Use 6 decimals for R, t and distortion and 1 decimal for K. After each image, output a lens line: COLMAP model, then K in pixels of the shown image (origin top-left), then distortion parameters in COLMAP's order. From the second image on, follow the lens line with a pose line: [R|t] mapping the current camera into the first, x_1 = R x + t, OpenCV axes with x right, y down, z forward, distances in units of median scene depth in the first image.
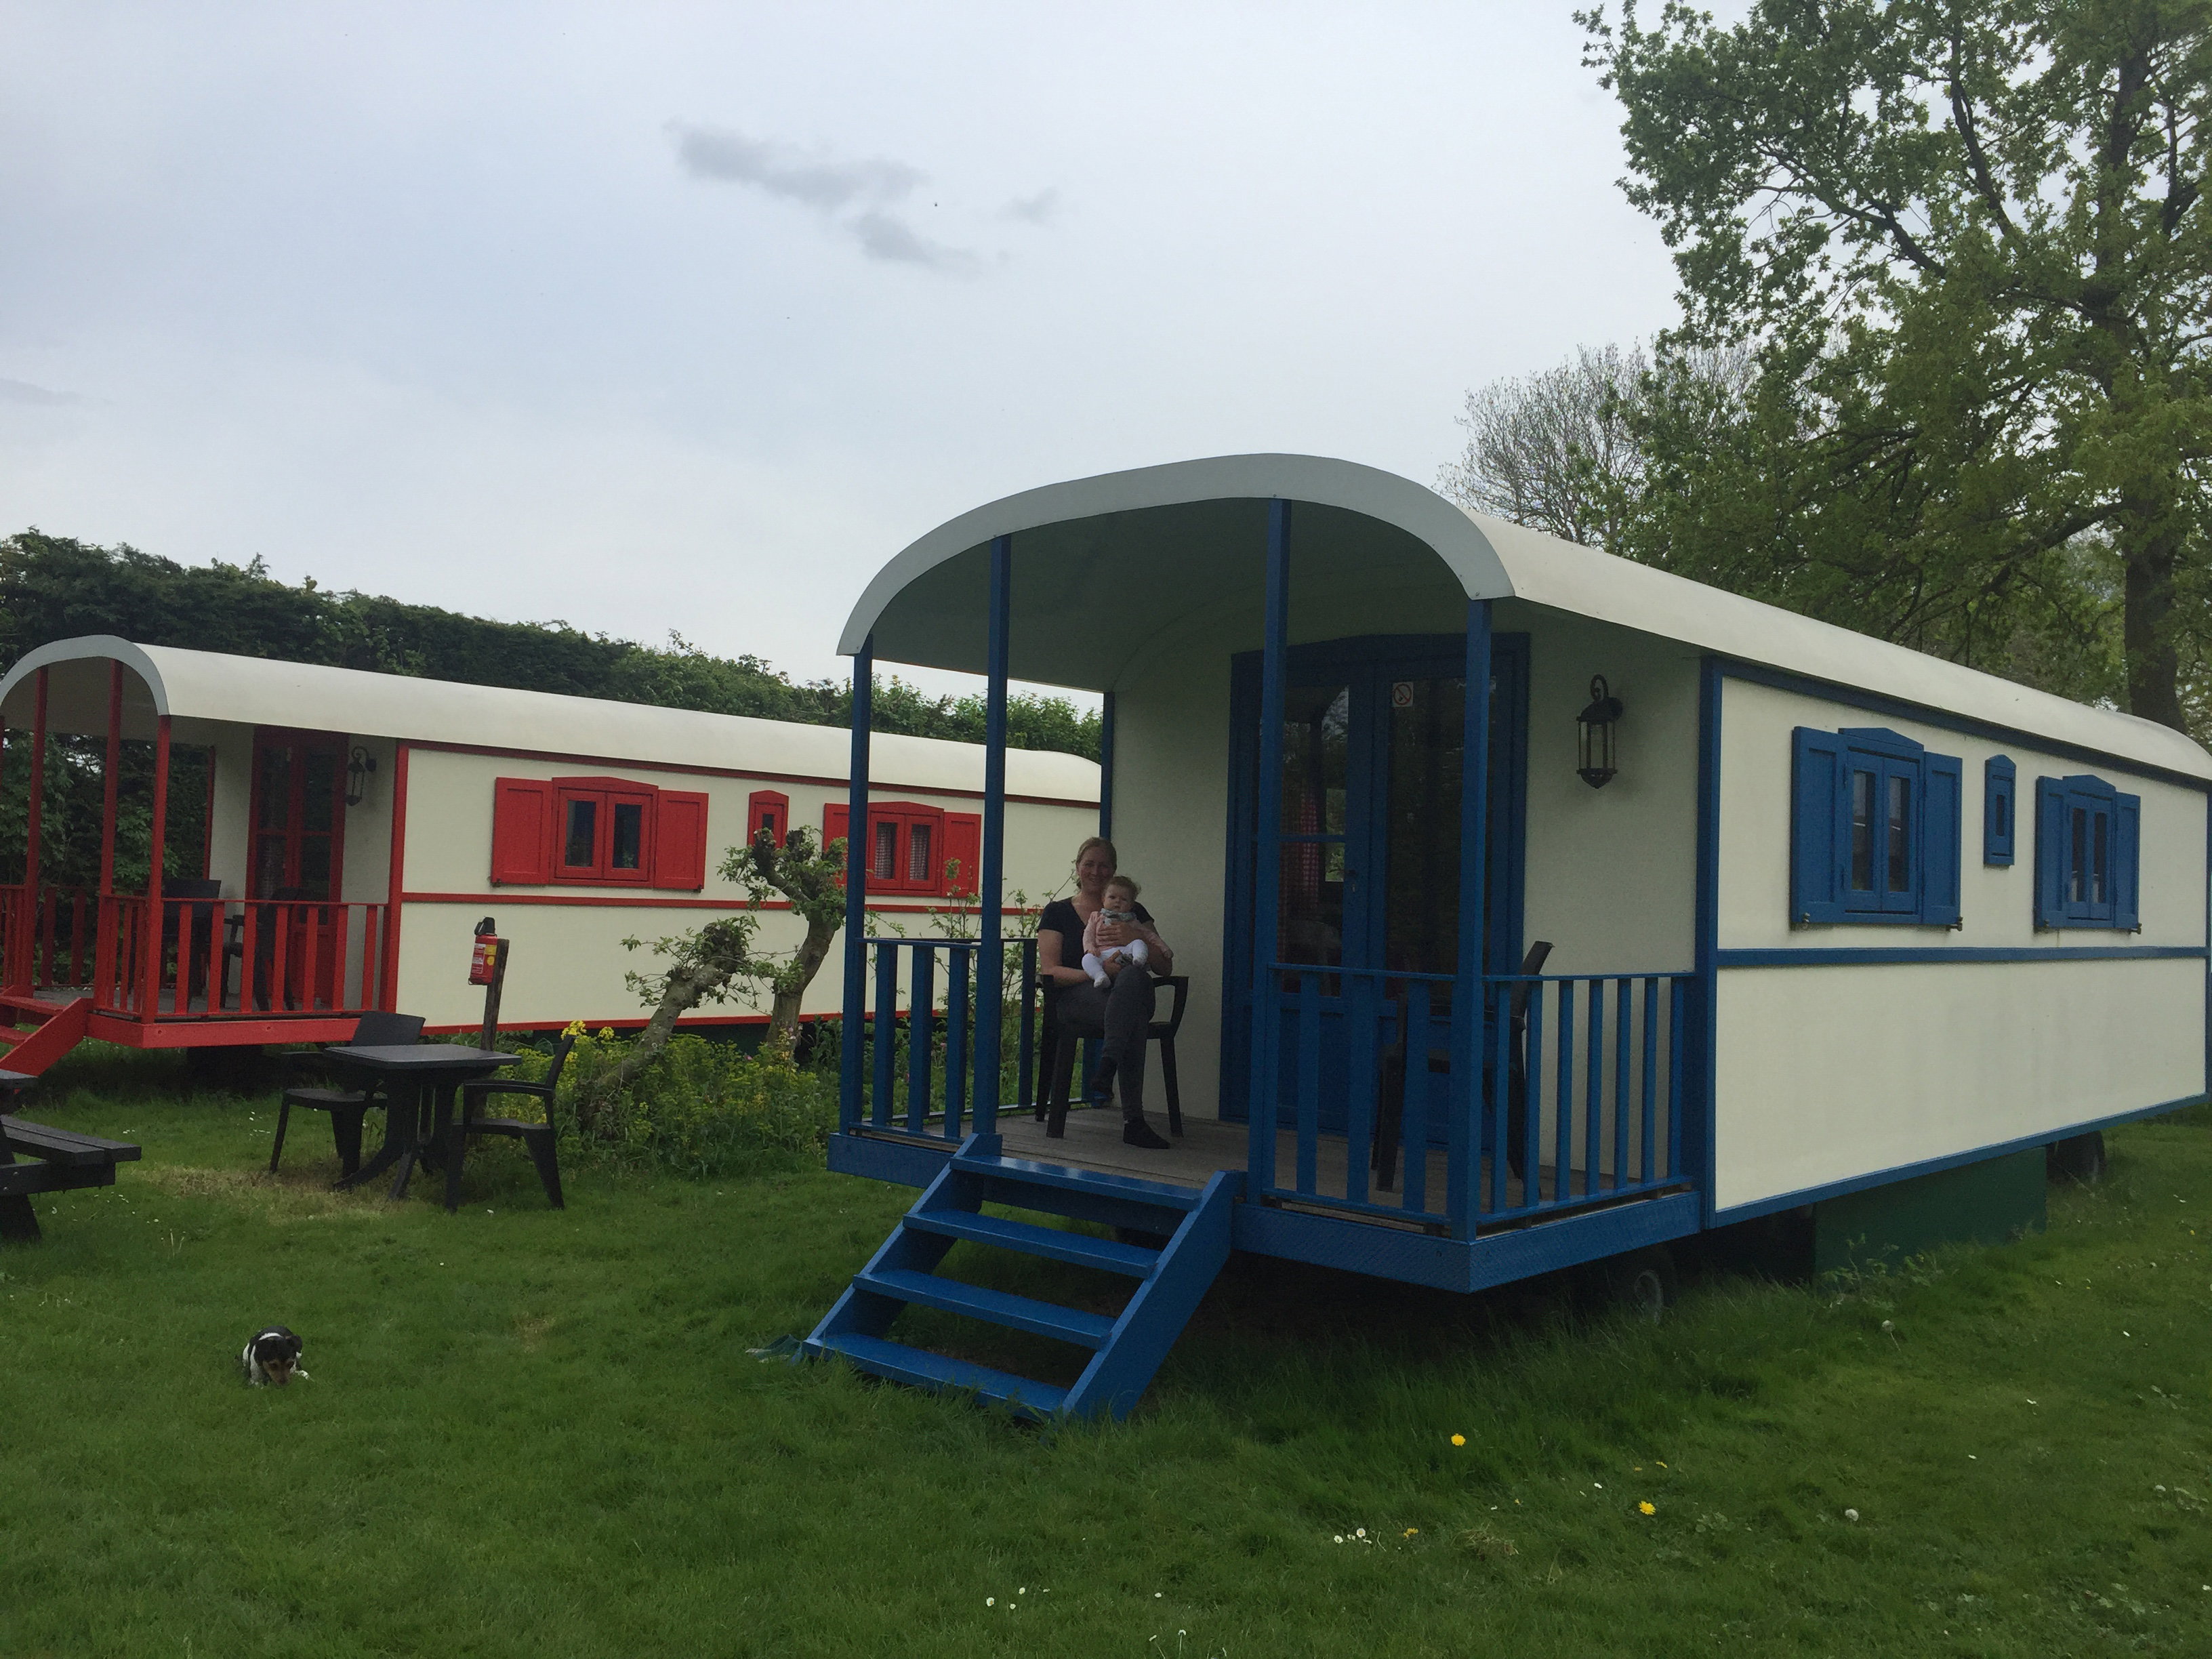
lens RADIAL K [[1851.7, 0, 1106.0], [0, 1851.7, 829.5], [0, 0, 1]] dist [0.079809, -0.113418]
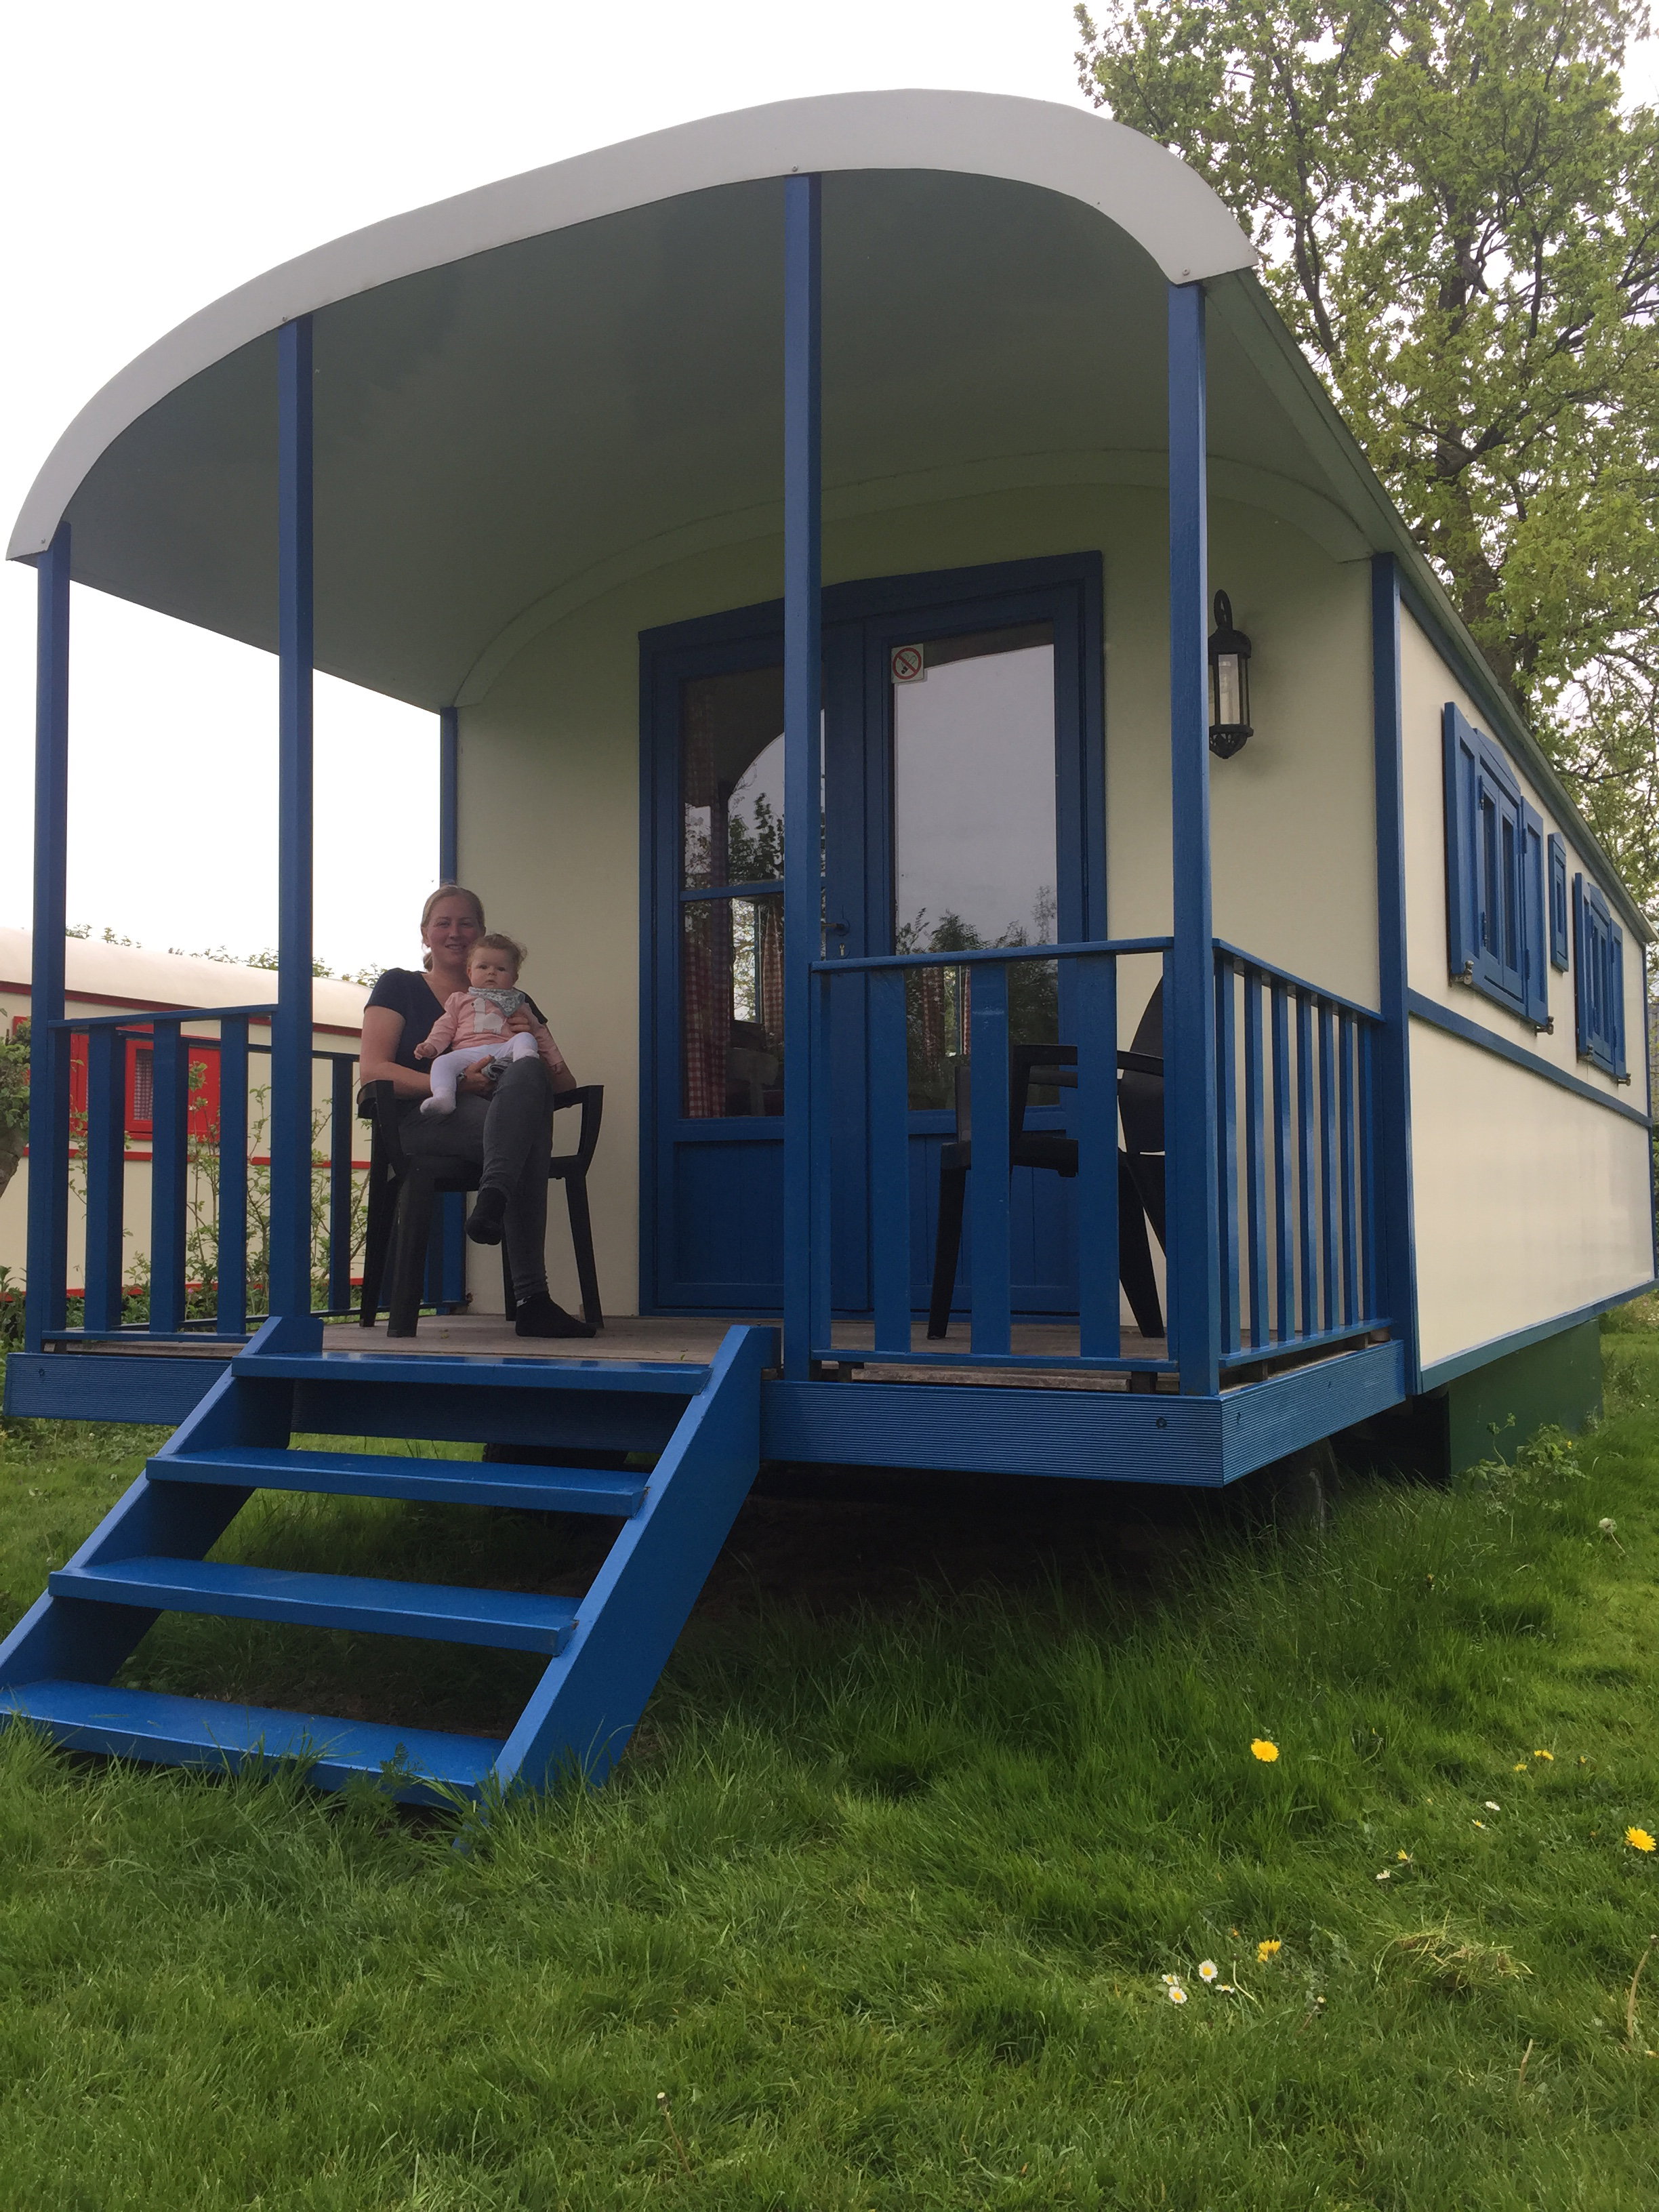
lens RADIAL K [[1851.7, 0, 829.5], [0, 1851.7, 1106.0], [0, 0, 1]] dist [0.079809, -0.113418]
pose [[0.967591, -0.021903, 0.251572, -0.058139], [0.028621, 0.999324, -0.023075, 0.140840], [-0.250897, 0.029528, 0.967563, 0.473318]]
